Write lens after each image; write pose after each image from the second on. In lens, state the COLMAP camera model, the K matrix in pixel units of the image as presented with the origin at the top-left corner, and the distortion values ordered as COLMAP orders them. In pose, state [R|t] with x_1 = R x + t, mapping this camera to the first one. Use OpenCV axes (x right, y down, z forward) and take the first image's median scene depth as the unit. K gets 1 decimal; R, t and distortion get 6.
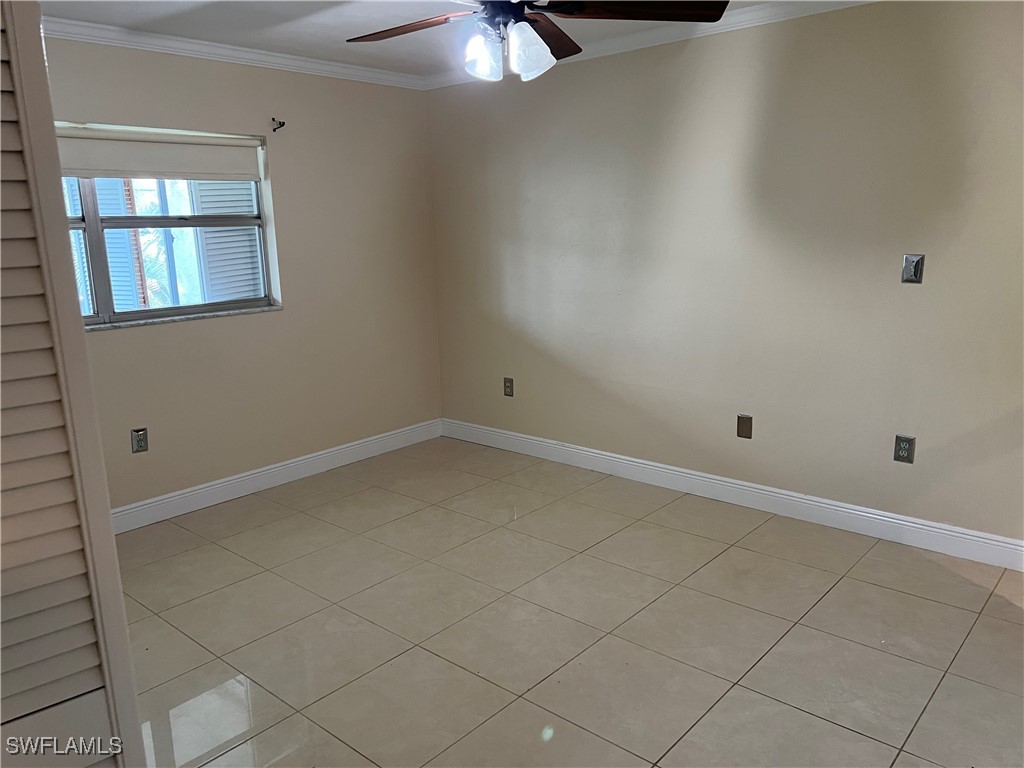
lens RADIAL K [[773.4, 0, 512.0], [0, 773.4, 384.0], [0, 0, 1]] dist [0.090975, -0.097805]
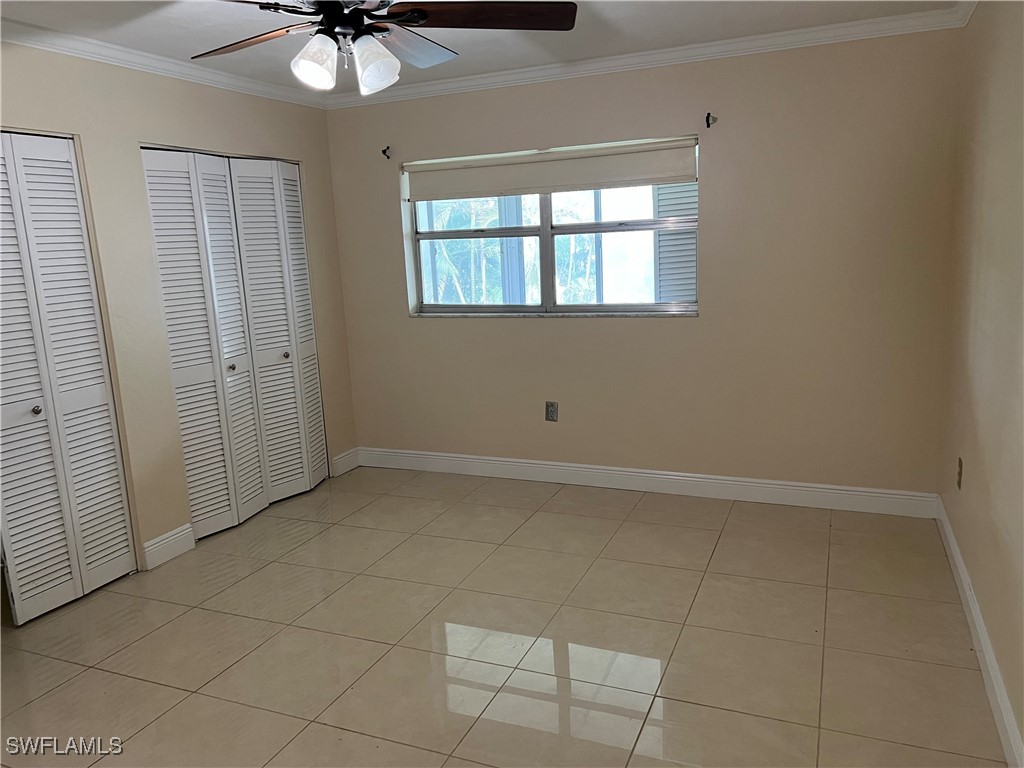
lens RADIAL K [[773.4, 0, 512.0], [0, 773.4, 384.0], [0, 0, 1]] dist [0.090975, -0.097805]
pose [[0.312080, 0.193649, -0.930111, 0.604062], [-0.158281, 0.975922, 0.150079, -0.138901], [0.936778, 0.100382, 0.335217, 0.547800]]
